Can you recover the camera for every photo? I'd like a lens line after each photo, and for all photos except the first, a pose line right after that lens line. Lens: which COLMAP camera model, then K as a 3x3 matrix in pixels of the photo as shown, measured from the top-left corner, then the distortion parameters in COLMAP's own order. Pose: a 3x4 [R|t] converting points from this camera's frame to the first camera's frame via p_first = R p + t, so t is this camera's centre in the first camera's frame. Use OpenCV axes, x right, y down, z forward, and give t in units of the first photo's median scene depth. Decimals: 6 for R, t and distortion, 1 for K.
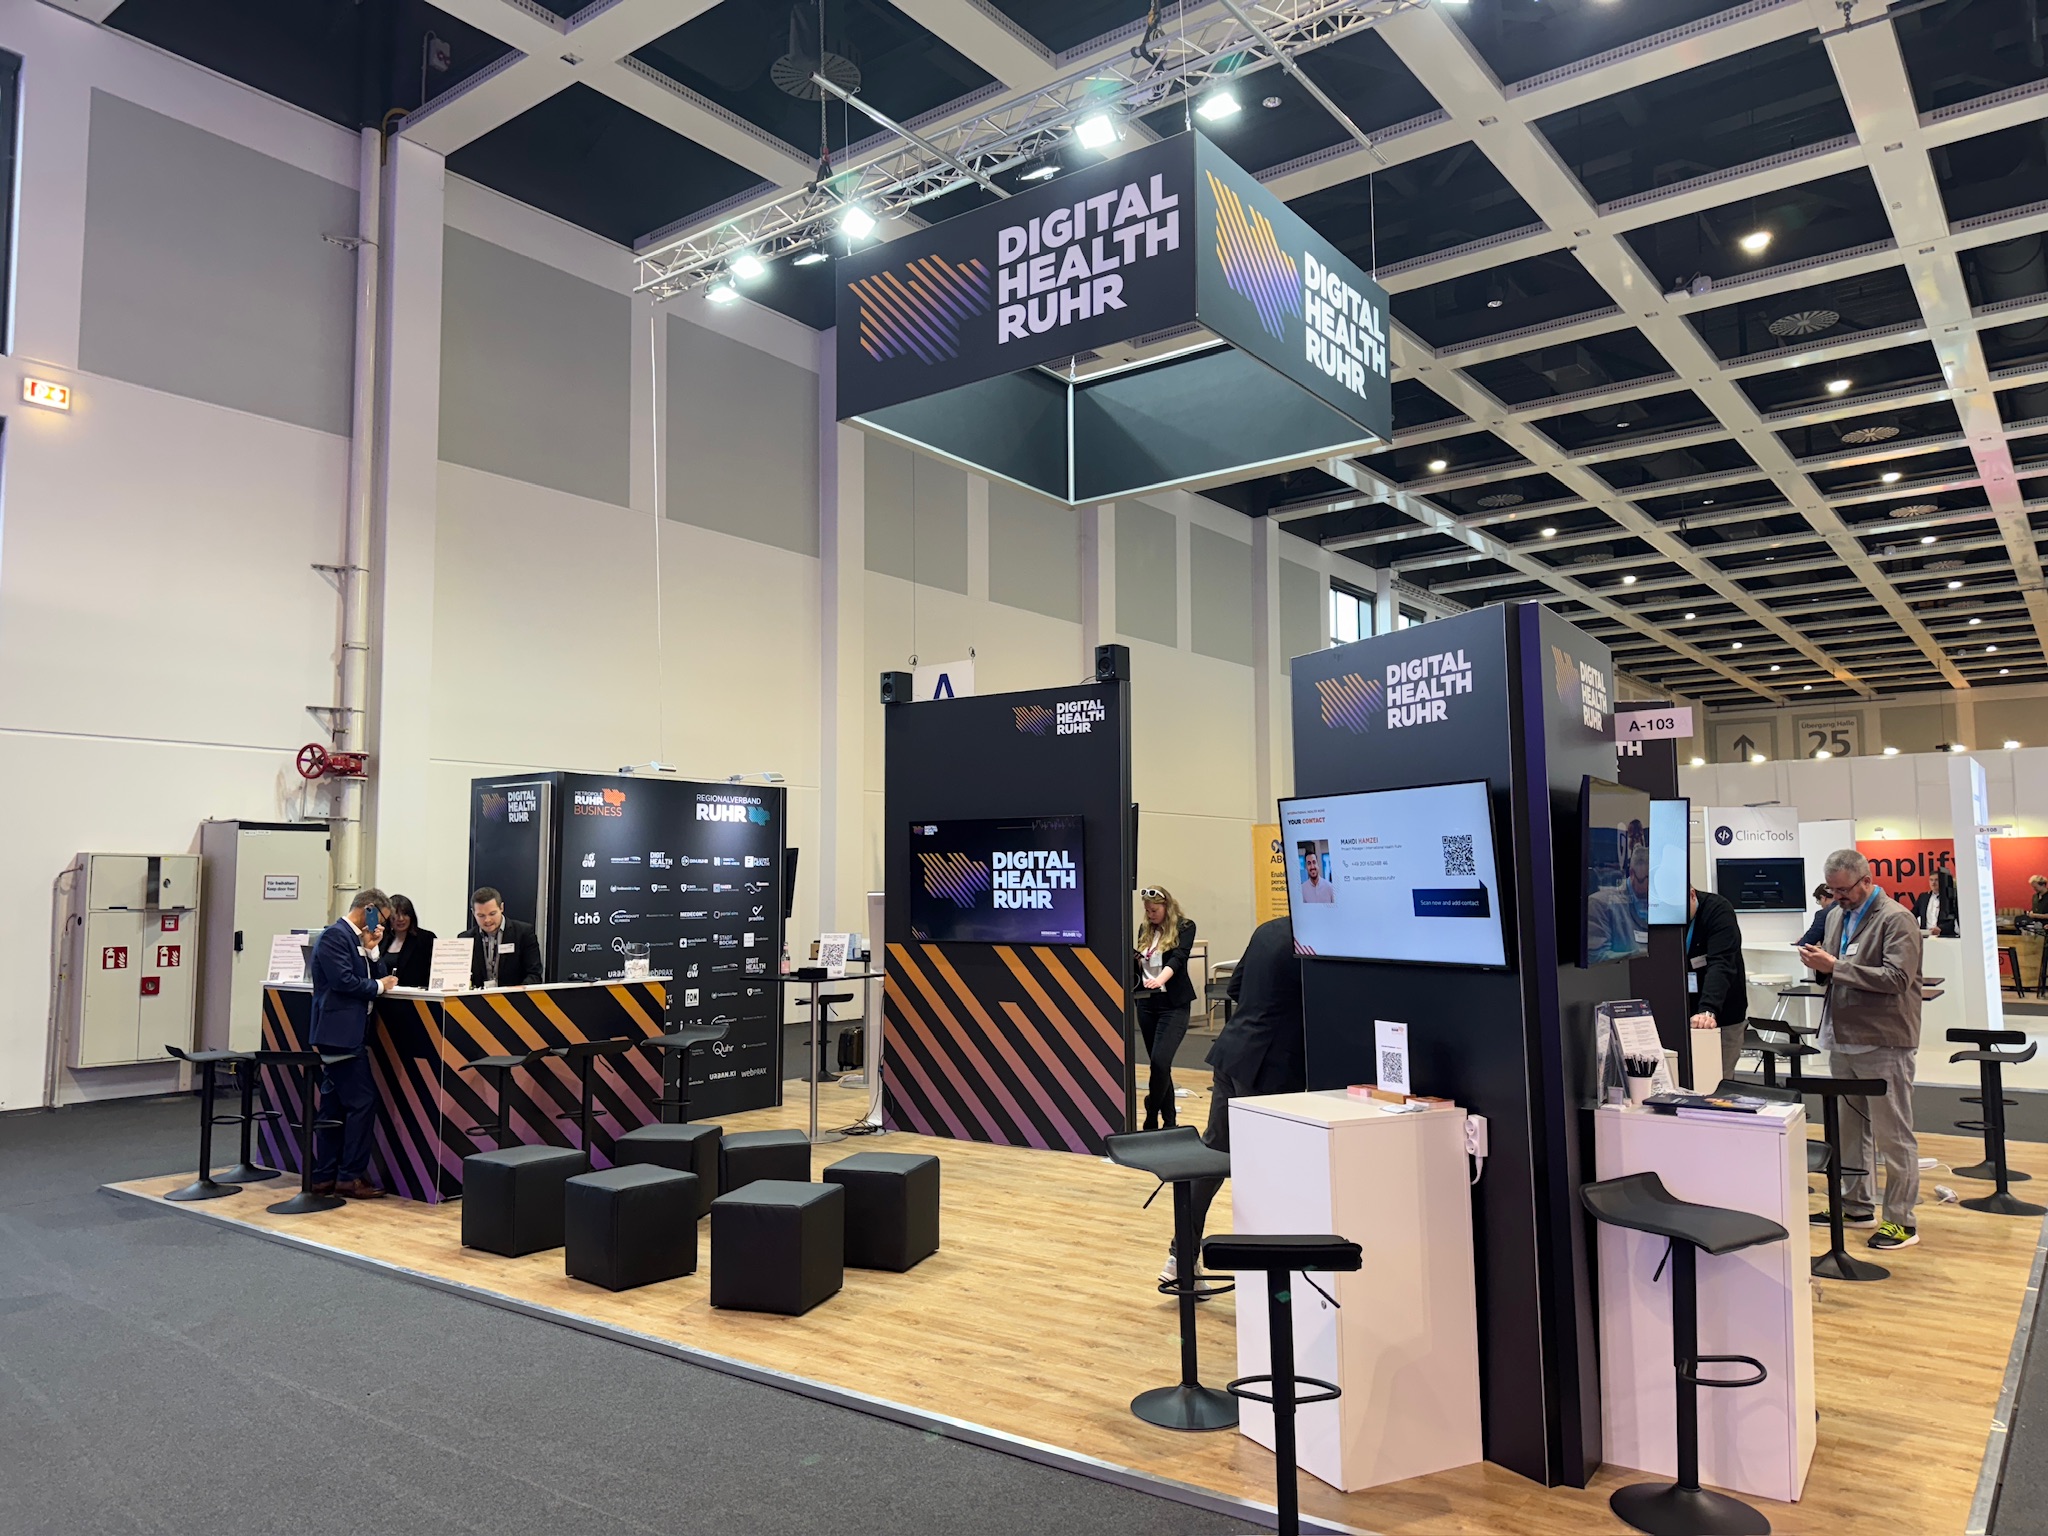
lens RADIAL K [[1435.3, 0, 1026.3], [0, 1435.3, 769.3], [0, 0, 1]] dist [0.011512, 0.001541]
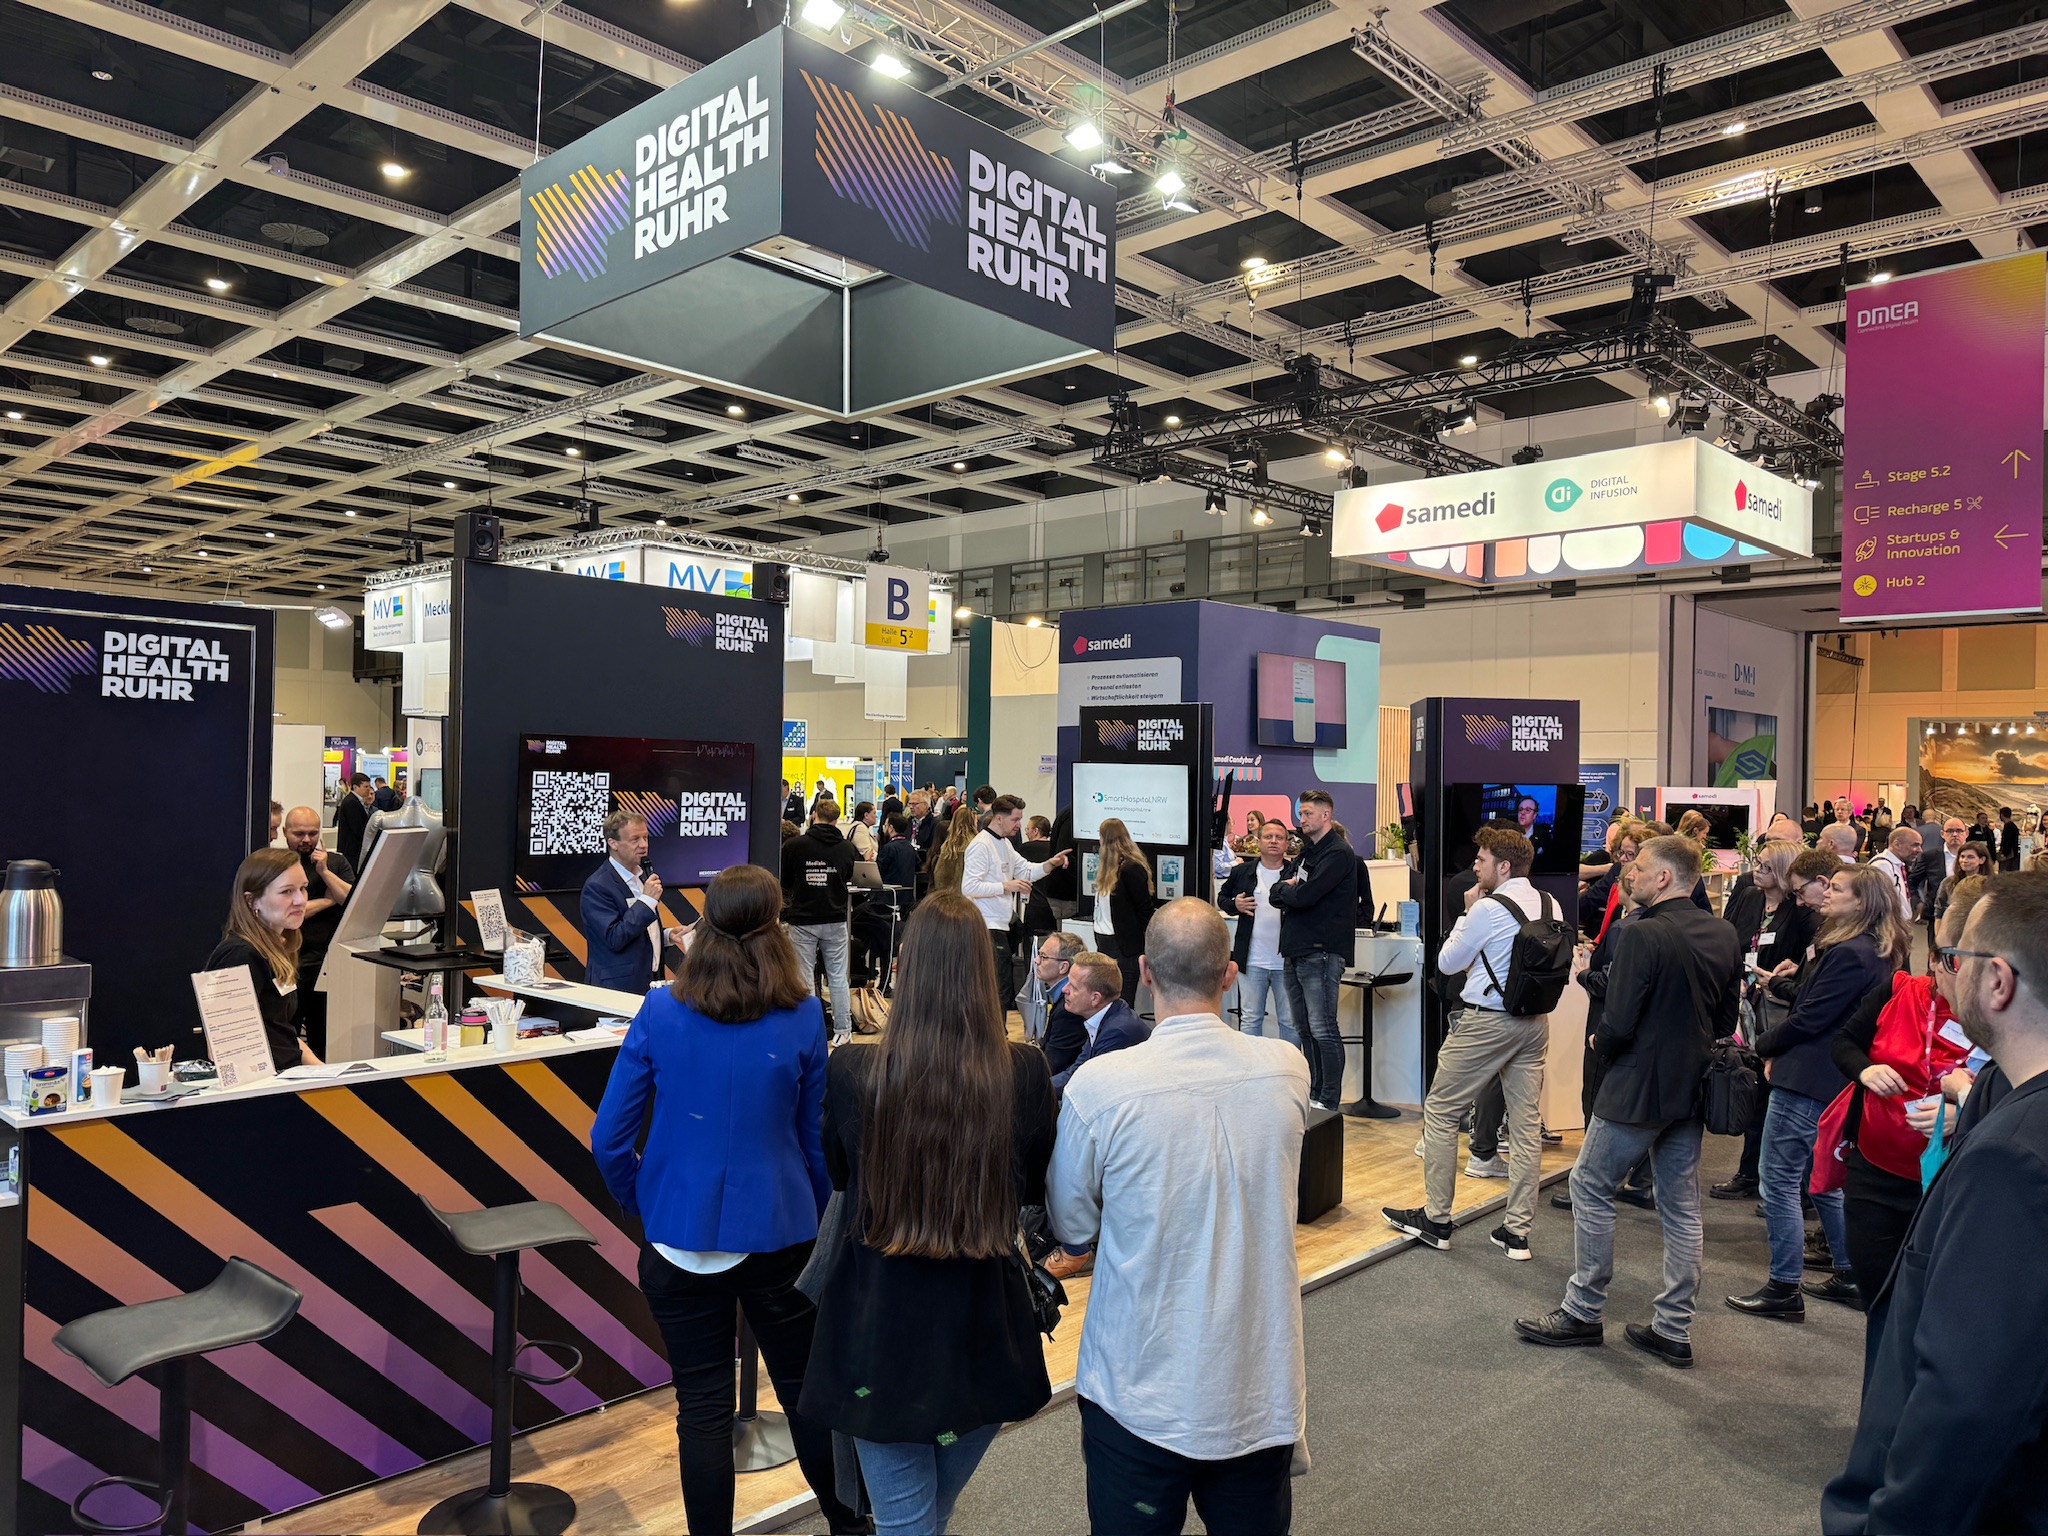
lens RADIAL K [[1435.3, 0, 1027.4], [0, 1435.3, 769.7], [0, 0, 1]] dist [0.011512, 0.001541]
pose [[0.092673, 0.012439, 0.995619, -0.973777], [-0.101058, 0.994876, -0.003023, 0.038640], [-0.990555, -0.100335, 0.093455, 0.836199]]
